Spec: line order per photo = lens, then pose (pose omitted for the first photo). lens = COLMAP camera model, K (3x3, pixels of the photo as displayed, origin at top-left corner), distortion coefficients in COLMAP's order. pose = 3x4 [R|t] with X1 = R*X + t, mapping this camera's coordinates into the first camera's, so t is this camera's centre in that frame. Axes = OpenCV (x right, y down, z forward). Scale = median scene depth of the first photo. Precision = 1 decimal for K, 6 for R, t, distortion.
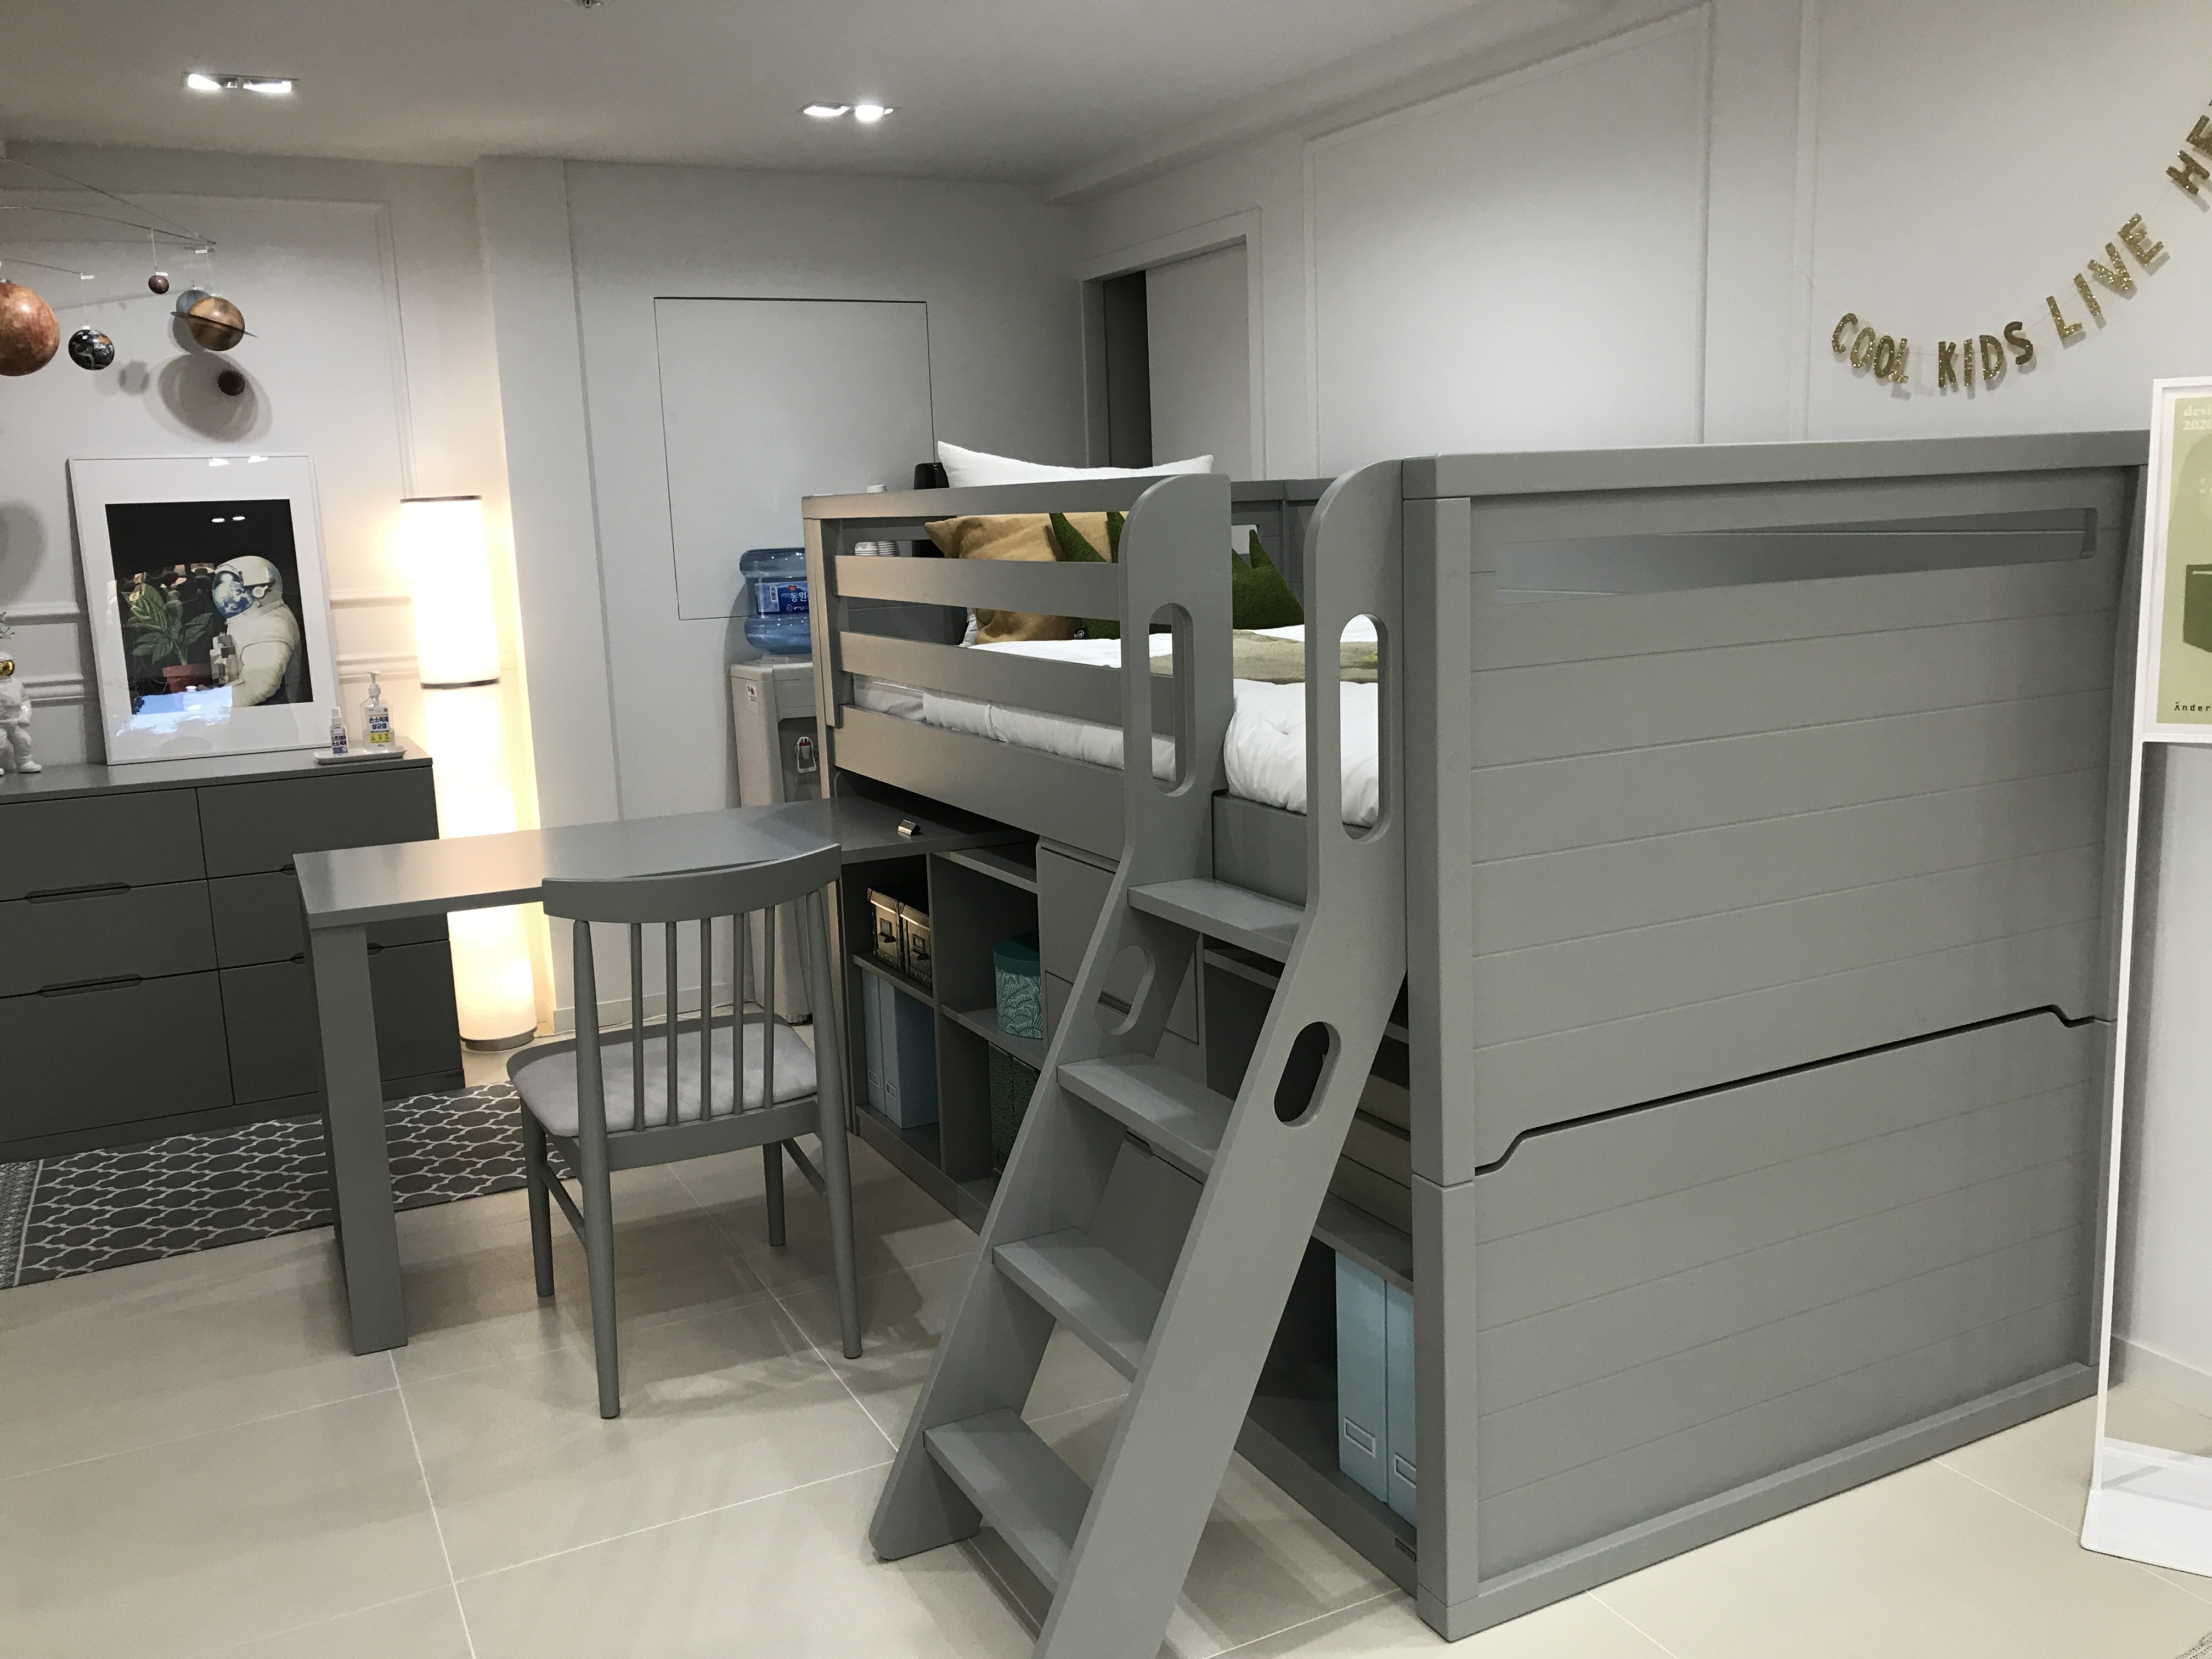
lens RADIAL K [[1795.4, 0, 1096.9], [0, 1795.4, 800.9], [0, 0, 1]] dist [0.047947, -0.102966]
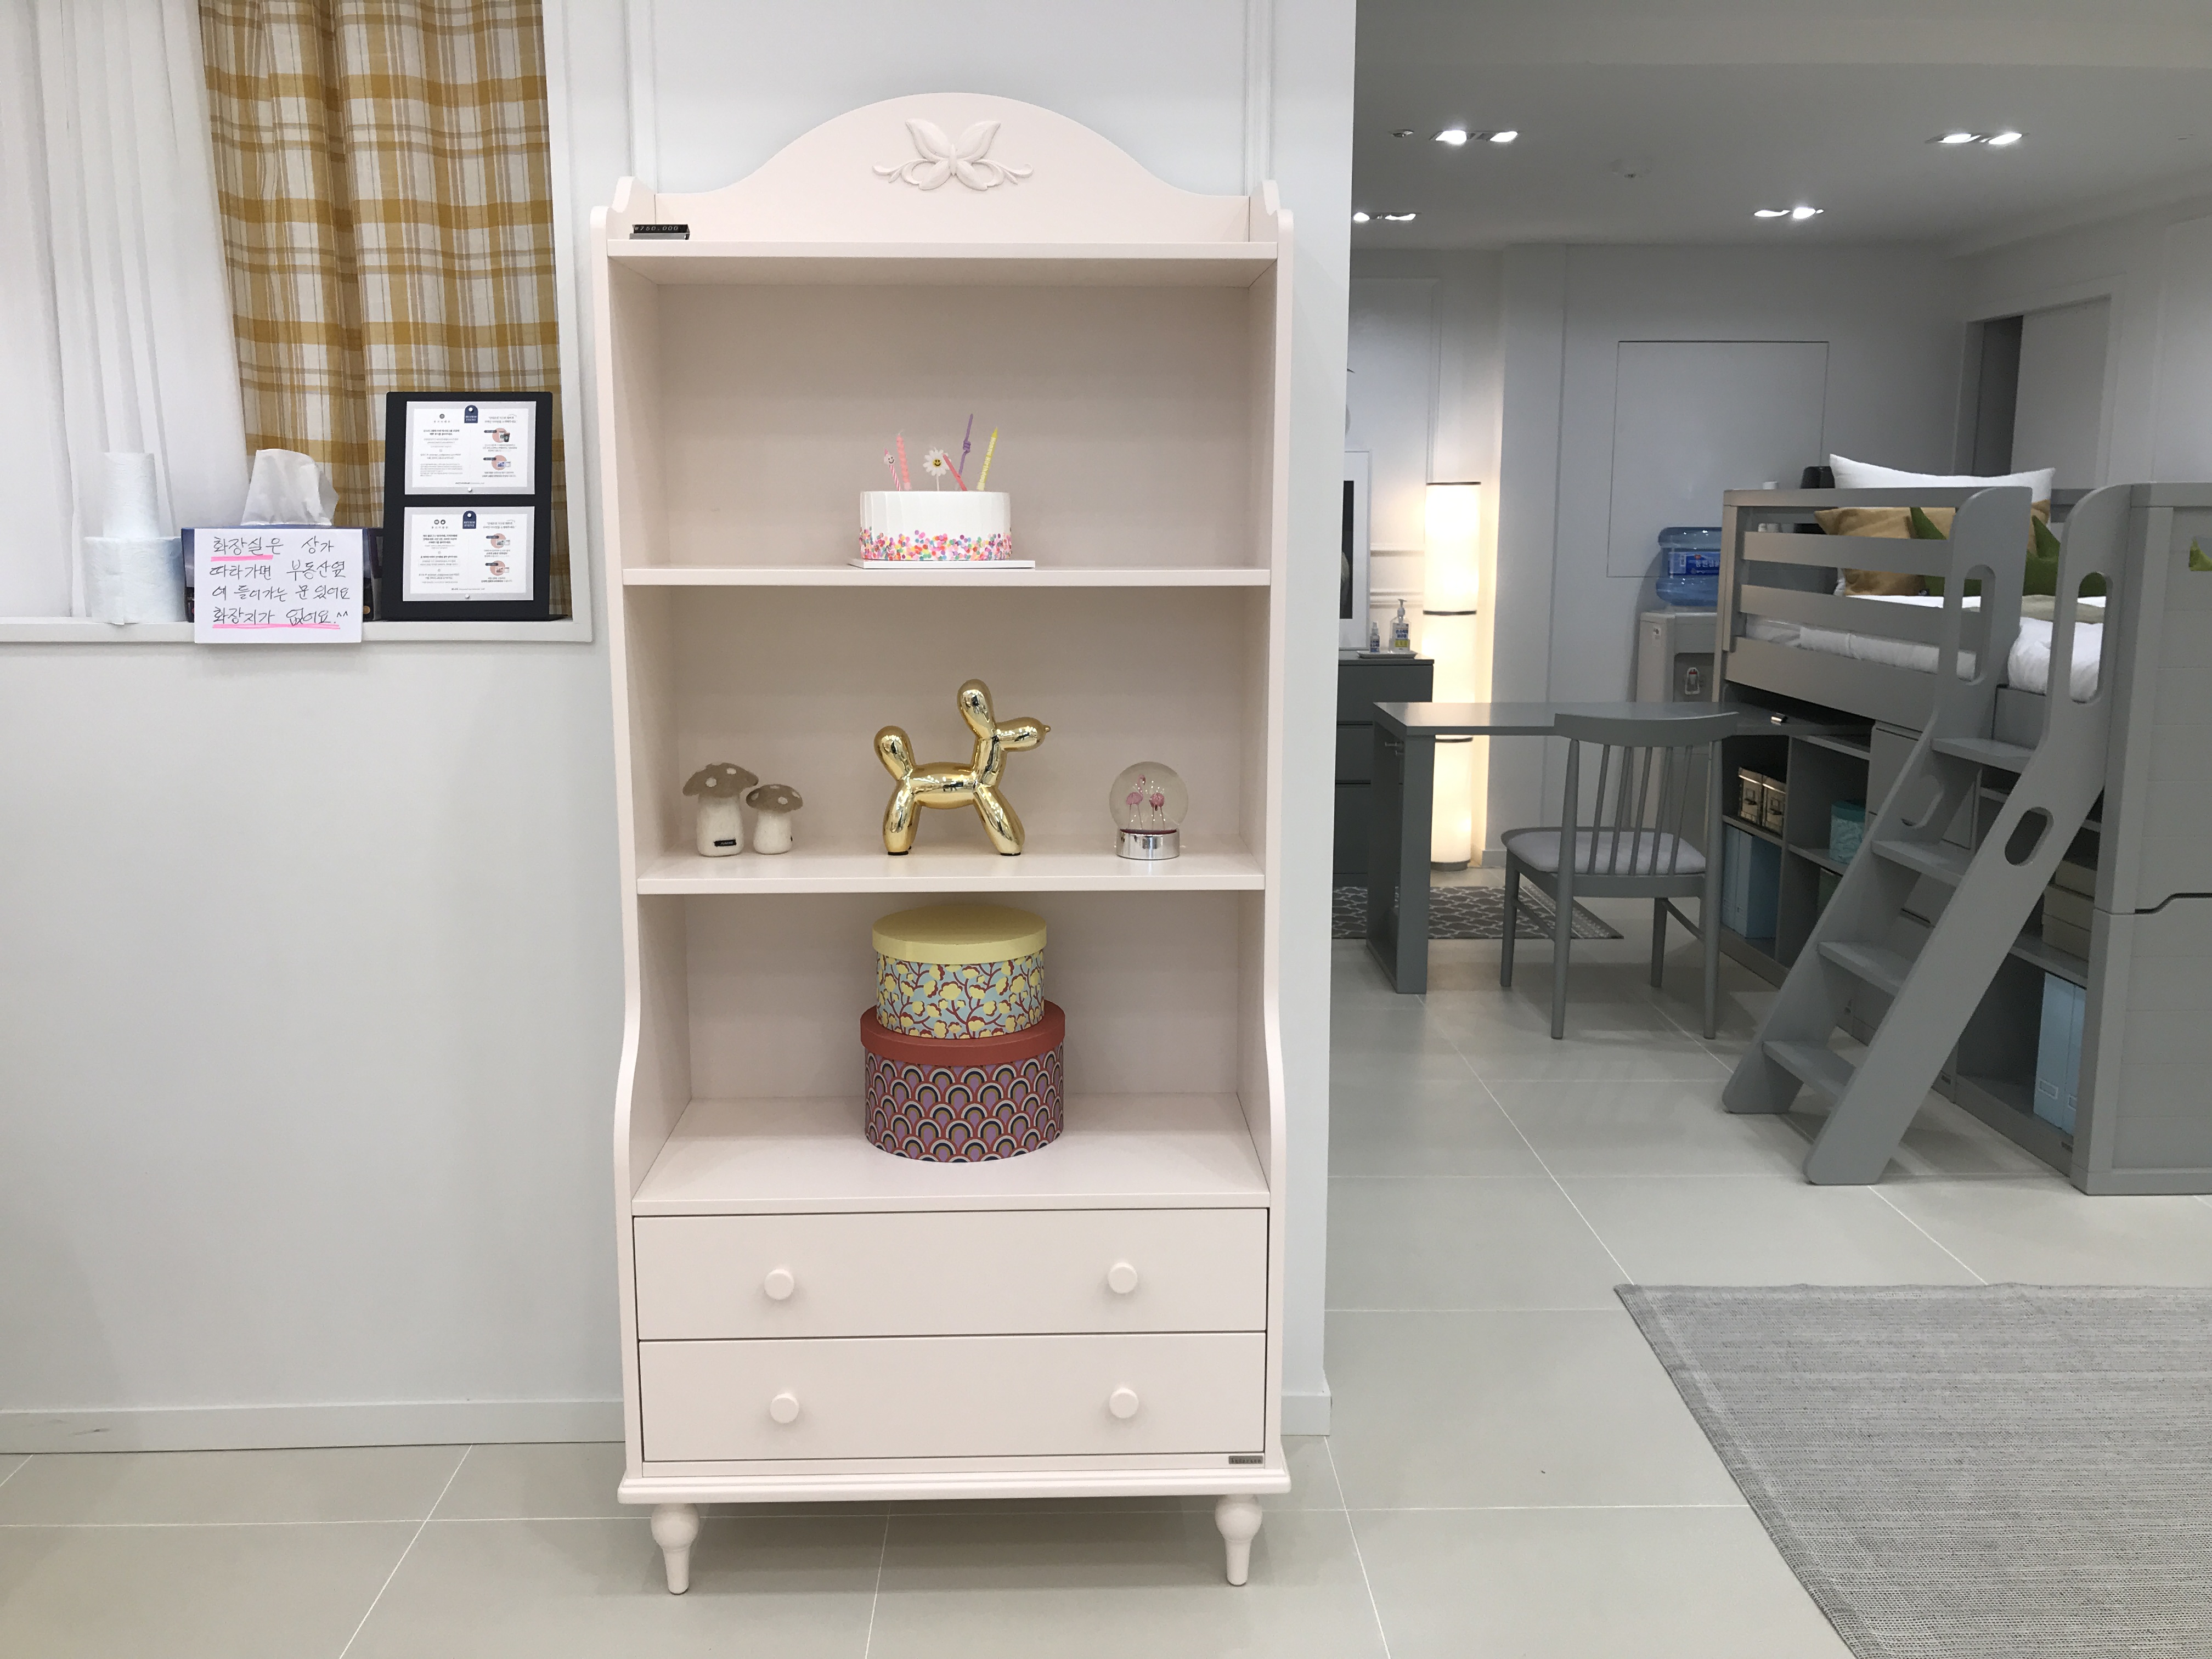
lens RADIAL K [[1795.4, 0, 1096.9], [0, 1795.4, 800.9], [0, 0, 1]] dist [0.047947, -0.102966]
pose [[0.898724, 0.105927, -0.425529, 0.027308], [-0.101970, 0.994268, 0.032141, 0.087713], [0.426495, 0.014505, 0.904374, -0.544687]]
